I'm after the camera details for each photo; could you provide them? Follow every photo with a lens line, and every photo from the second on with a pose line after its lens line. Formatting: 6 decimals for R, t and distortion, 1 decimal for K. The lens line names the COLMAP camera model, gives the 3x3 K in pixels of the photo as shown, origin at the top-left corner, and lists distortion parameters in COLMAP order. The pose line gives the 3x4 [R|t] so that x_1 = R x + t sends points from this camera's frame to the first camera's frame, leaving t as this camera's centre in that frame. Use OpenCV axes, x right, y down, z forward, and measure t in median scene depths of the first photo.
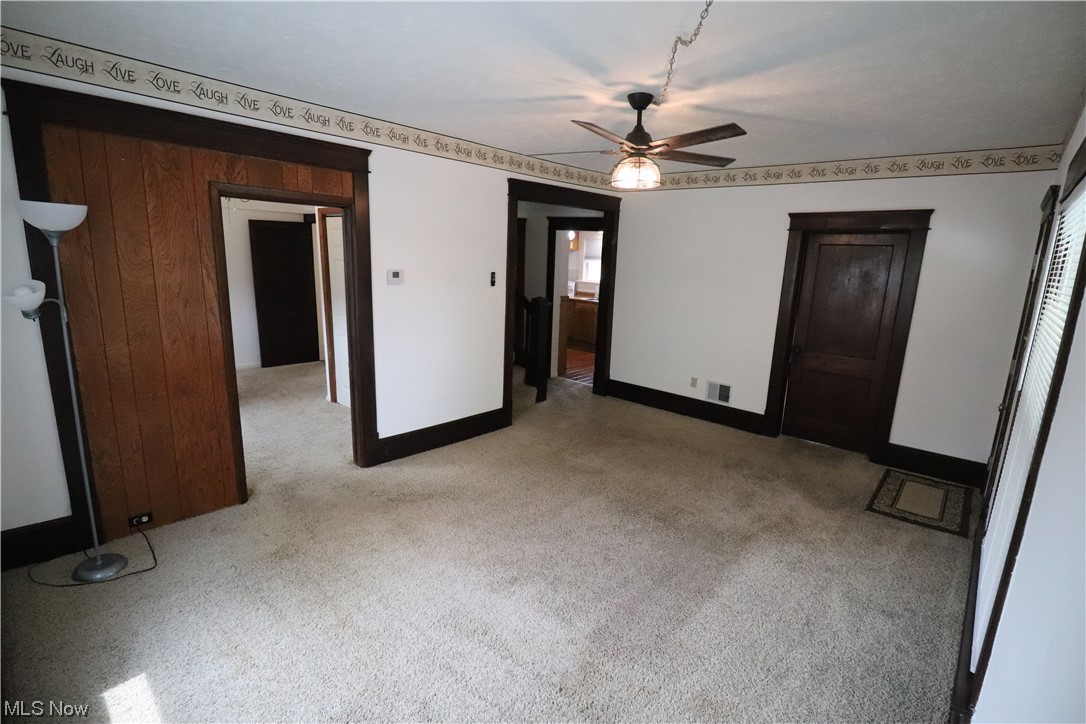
lens RADIAL K [[492.2, 0, 538.0], [0, 492.2, 359.7], [0, 0, 1]] dist [-0.001883, -0.000288]
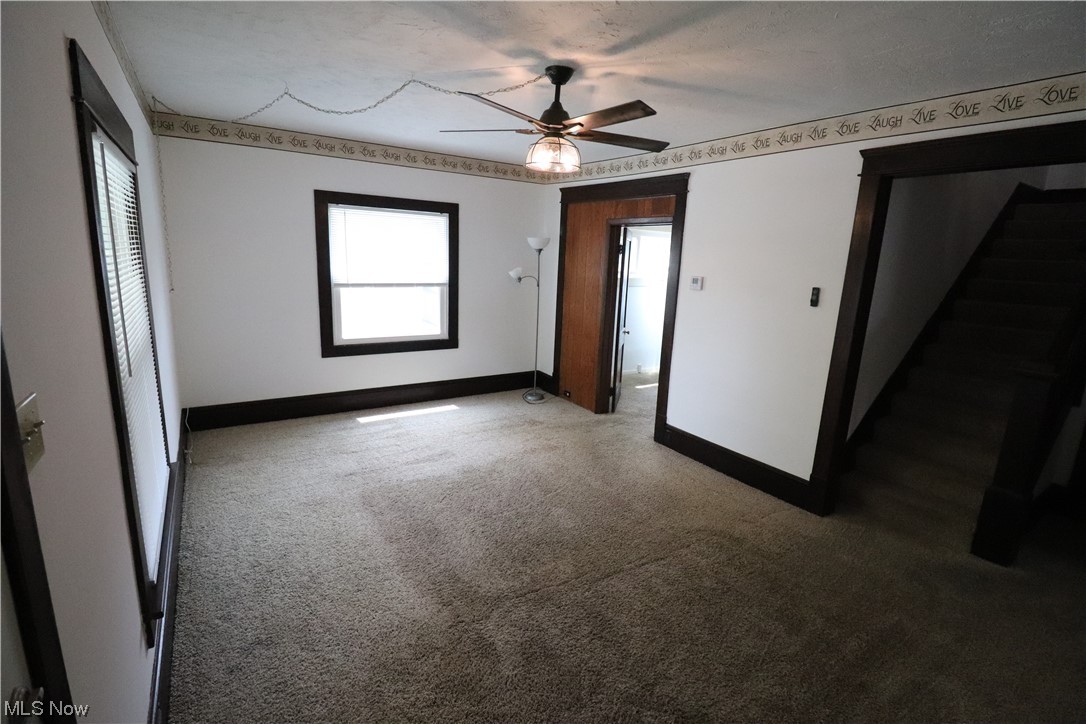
lens RADIAL K [[502.7, 0, 545.0], [0, 502.7, 357.5], [0, 0, 1]] dist [-0.000802, -0.012137]
pose [[-0.223420, 0.156282, -0.962112, 0.941018], [-0.241290, 0.947473, 0.209937, -0.179717], [0.944385, 0.279052, -0.173975, 1.007194]]
